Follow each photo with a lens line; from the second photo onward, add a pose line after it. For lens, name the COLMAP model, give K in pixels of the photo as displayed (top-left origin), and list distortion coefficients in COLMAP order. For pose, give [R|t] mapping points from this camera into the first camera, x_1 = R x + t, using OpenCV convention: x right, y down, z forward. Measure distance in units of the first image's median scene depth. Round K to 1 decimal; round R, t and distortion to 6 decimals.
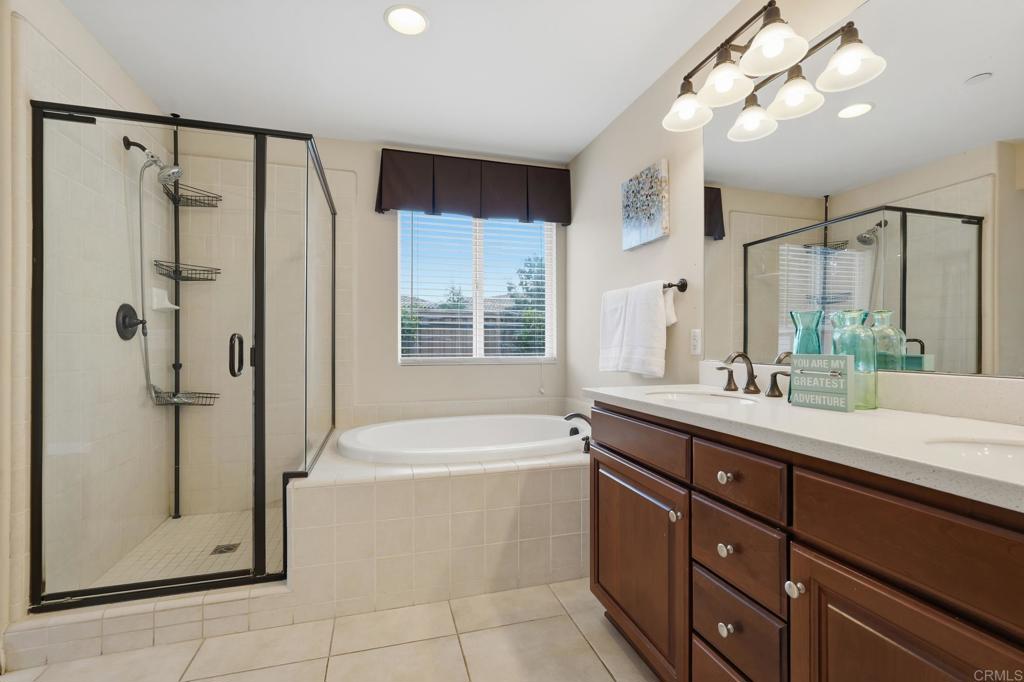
lens RADIAL K [[450.7, 0, 515.6], [0, 450.7, 341.6], [0, 0, 1]] dist [-0.011311, 0.001134]
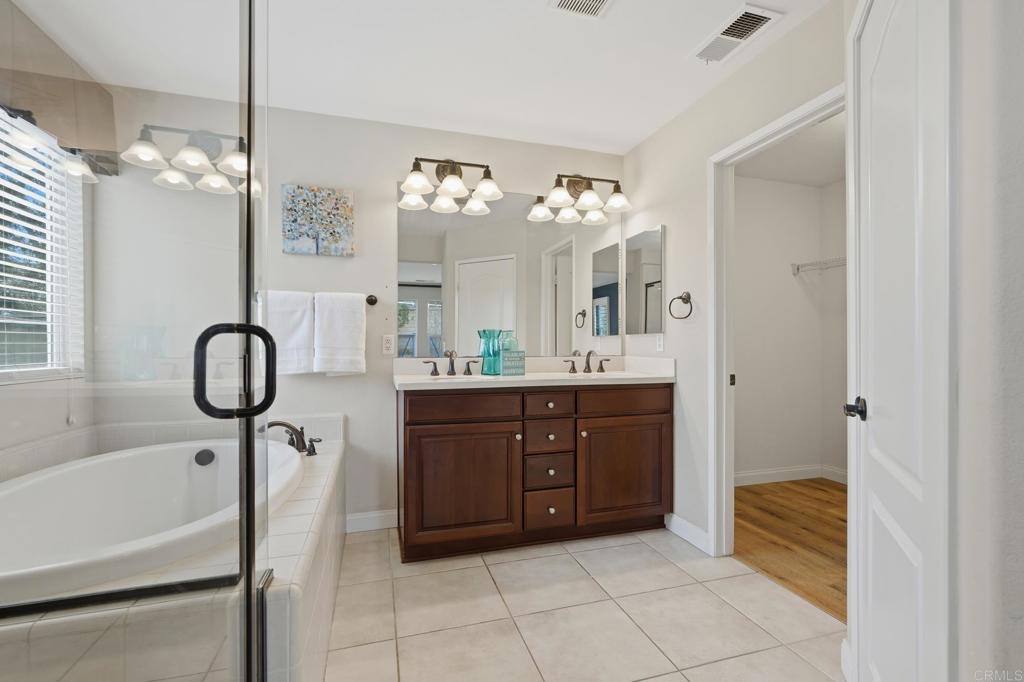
lens RADIAL K [[450.7, 0, 514.6], [0, 450.7, 344.9], [0, 0, 1]] dist [-0.011311, 0.001134]
pose [[-0.005734, -0.002690, 0.999980, -0.831600], [-0.002187, 0.999994, 0.002678, -0.002478], [-0.999981, -0.002172, -0.005739, 0.552487]]
